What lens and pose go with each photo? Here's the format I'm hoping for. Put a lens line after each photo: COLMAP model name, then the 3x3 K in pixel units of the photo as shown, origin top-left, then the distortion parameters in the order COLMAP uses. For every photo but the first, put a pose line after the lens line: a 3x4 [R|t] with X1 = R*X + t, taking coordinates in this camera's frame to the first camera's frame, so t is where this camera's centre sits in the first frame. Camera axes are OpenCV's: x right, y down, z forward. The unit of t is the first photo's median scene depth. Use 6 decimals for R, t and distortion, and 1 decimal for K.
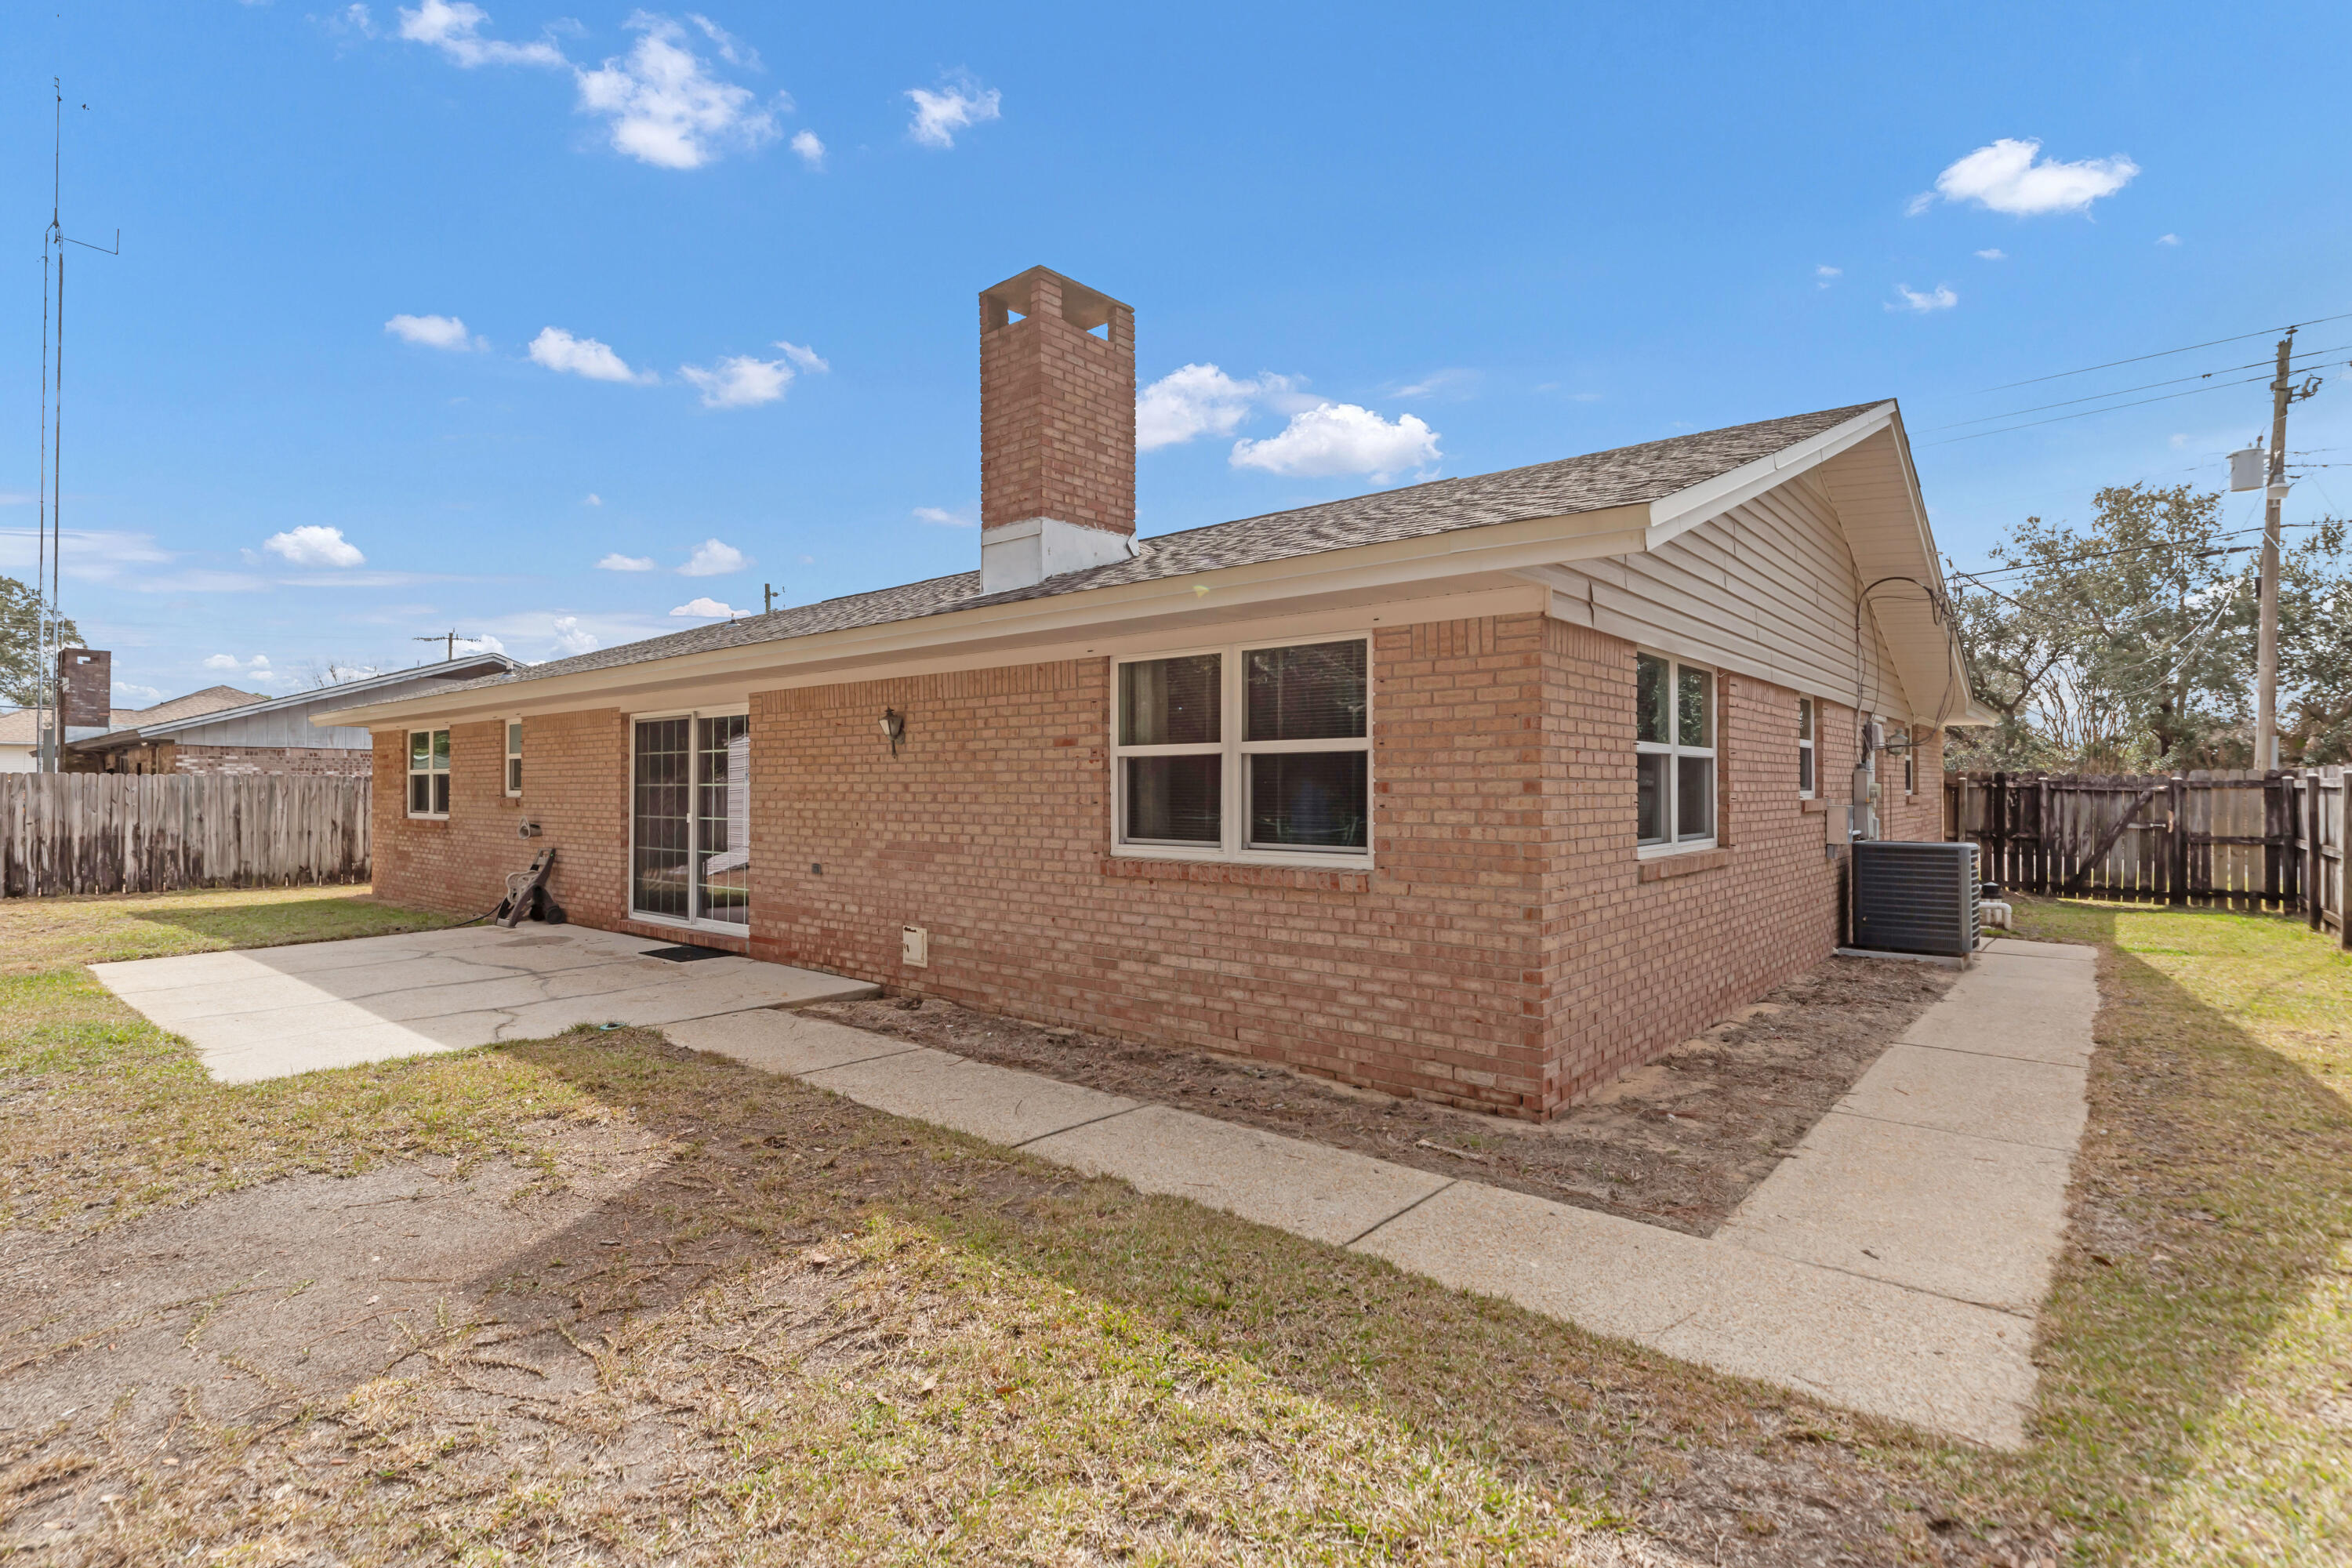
lens RADIAL K [[1105.8, 0, 1180.1], [0, 1105.8, 770.3], [0, 0, 1]] dist [0.001712, -0.000231]
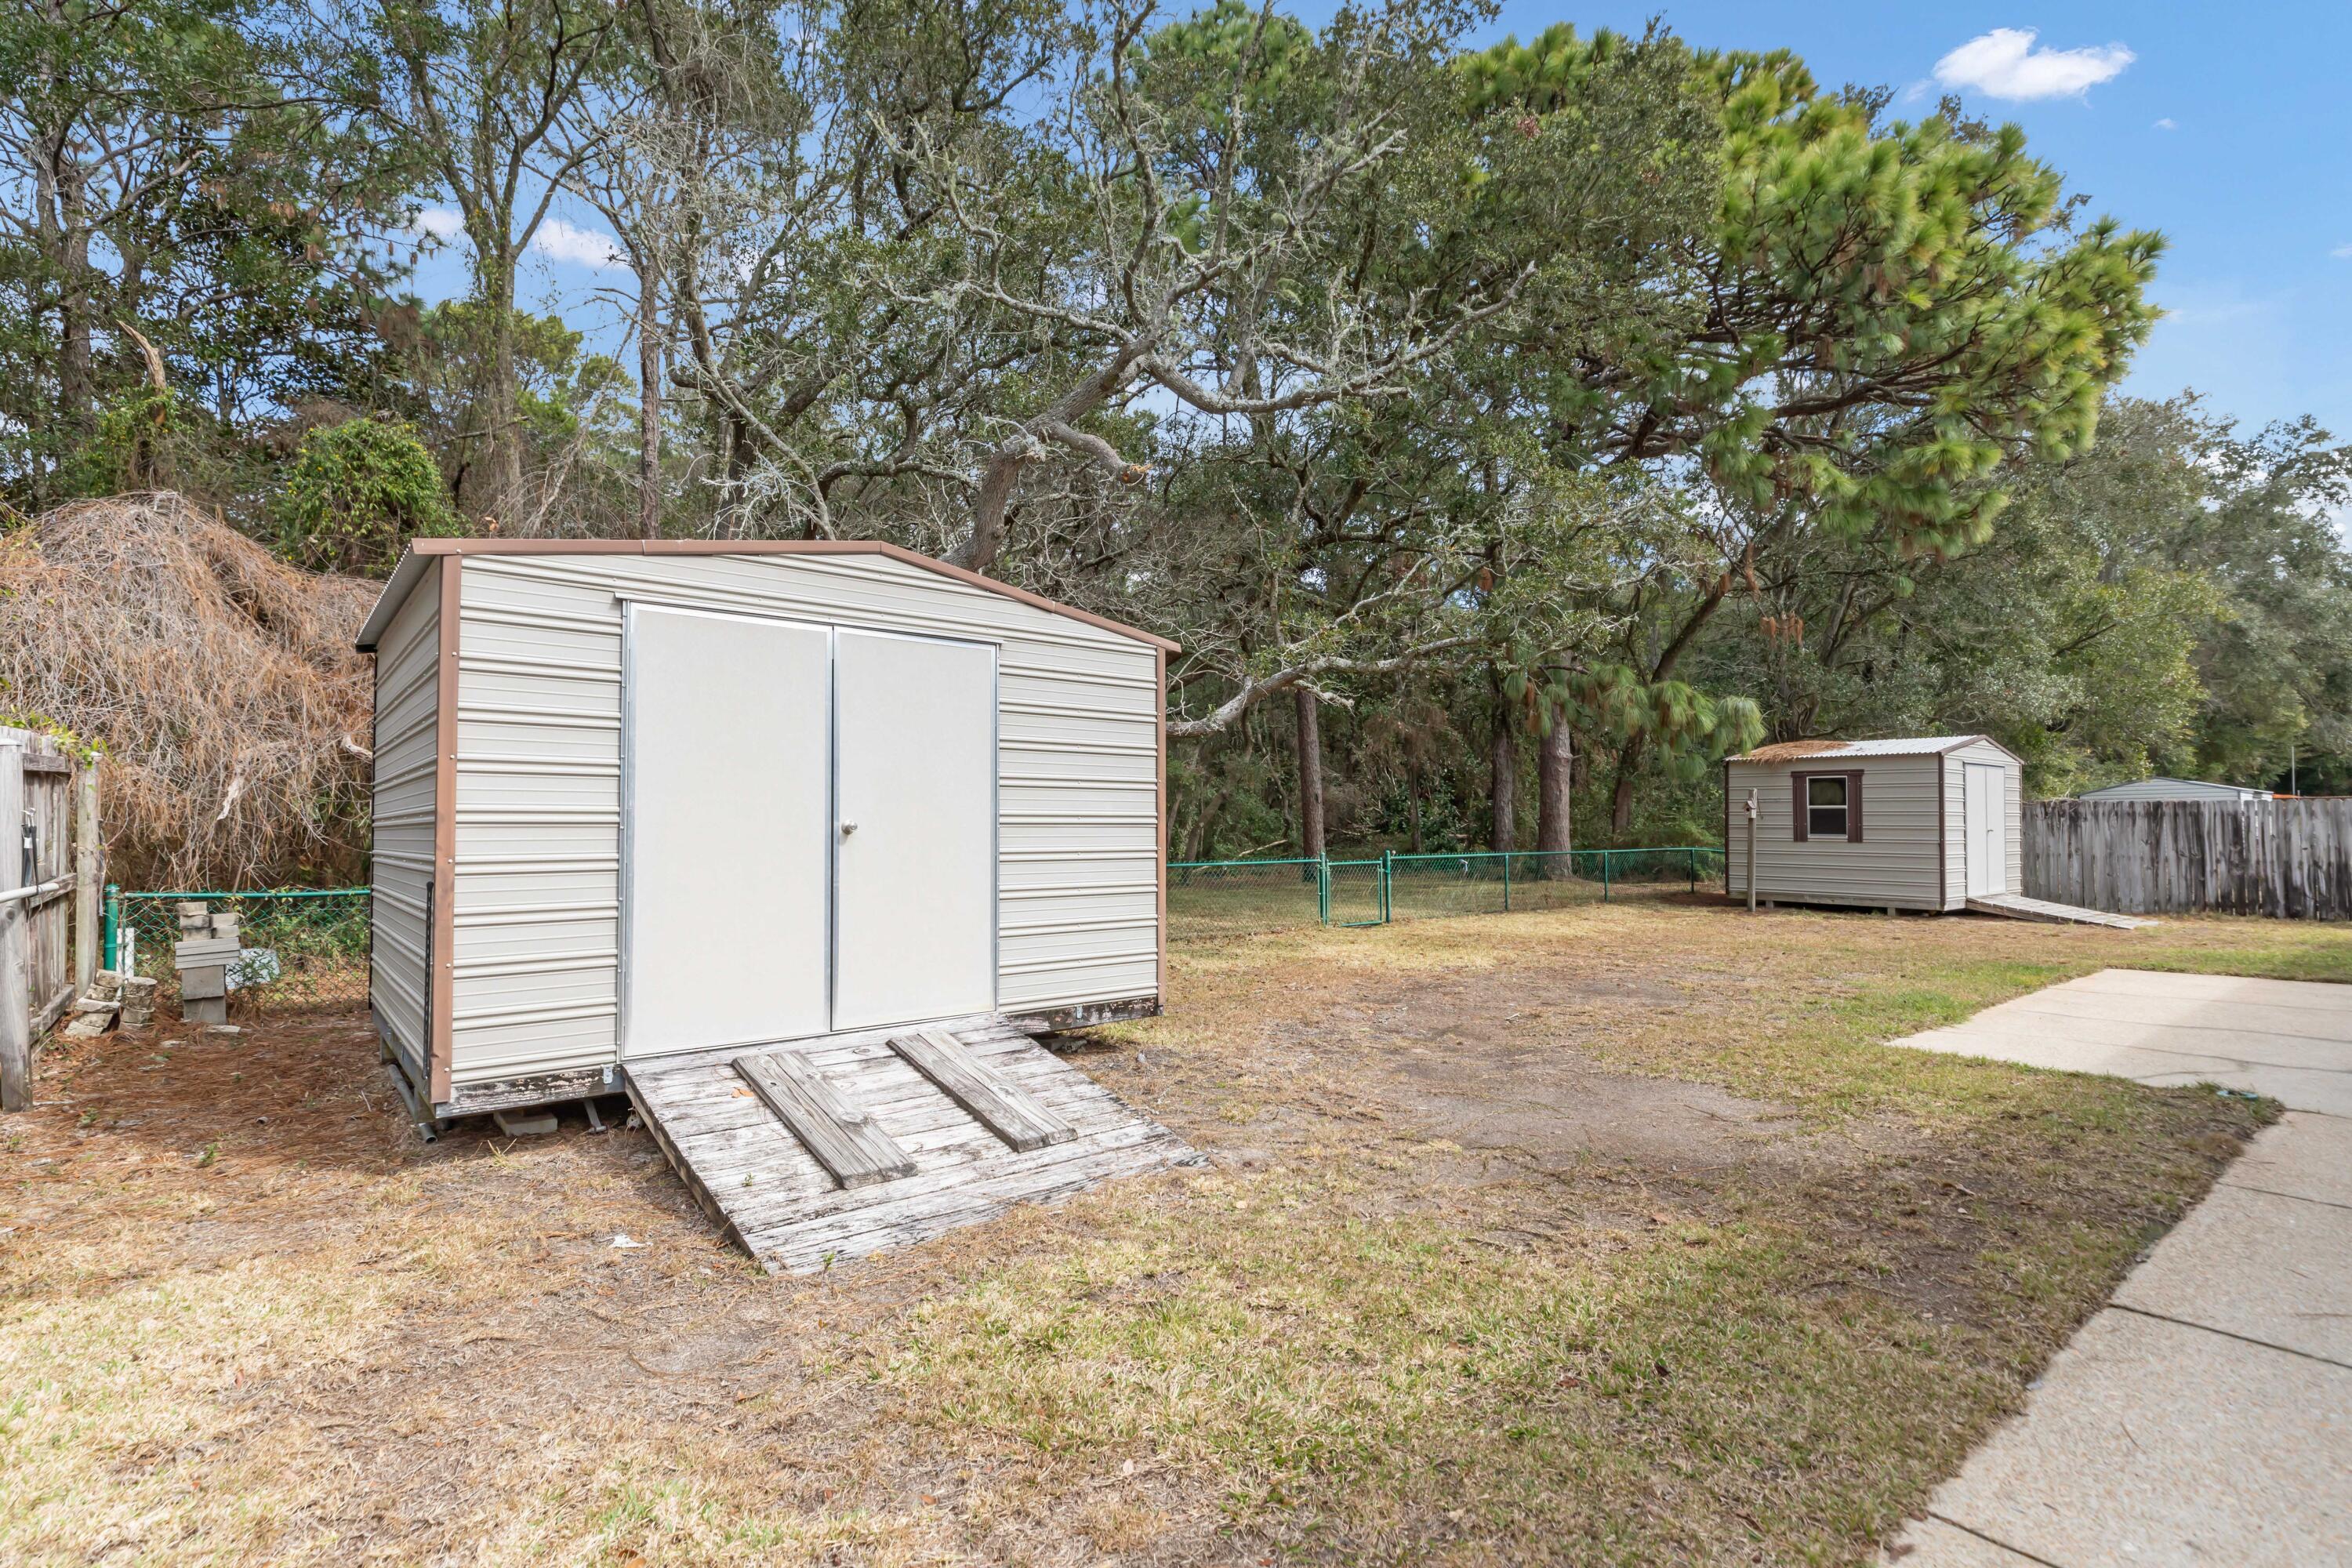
lens RADIAL K [[1143.4, 0, 1214.1], [0, 1143.4, 821.0], [0, 0, 1]] dist [0.001638, 0.000076]
pose [[-0.165072, -0.000299, -0.986281, 0.702585], [0.019061, 0.999812, -0.003493, 0.021021], [0.986097, -0.019376, -0.165036, 0.577523]]
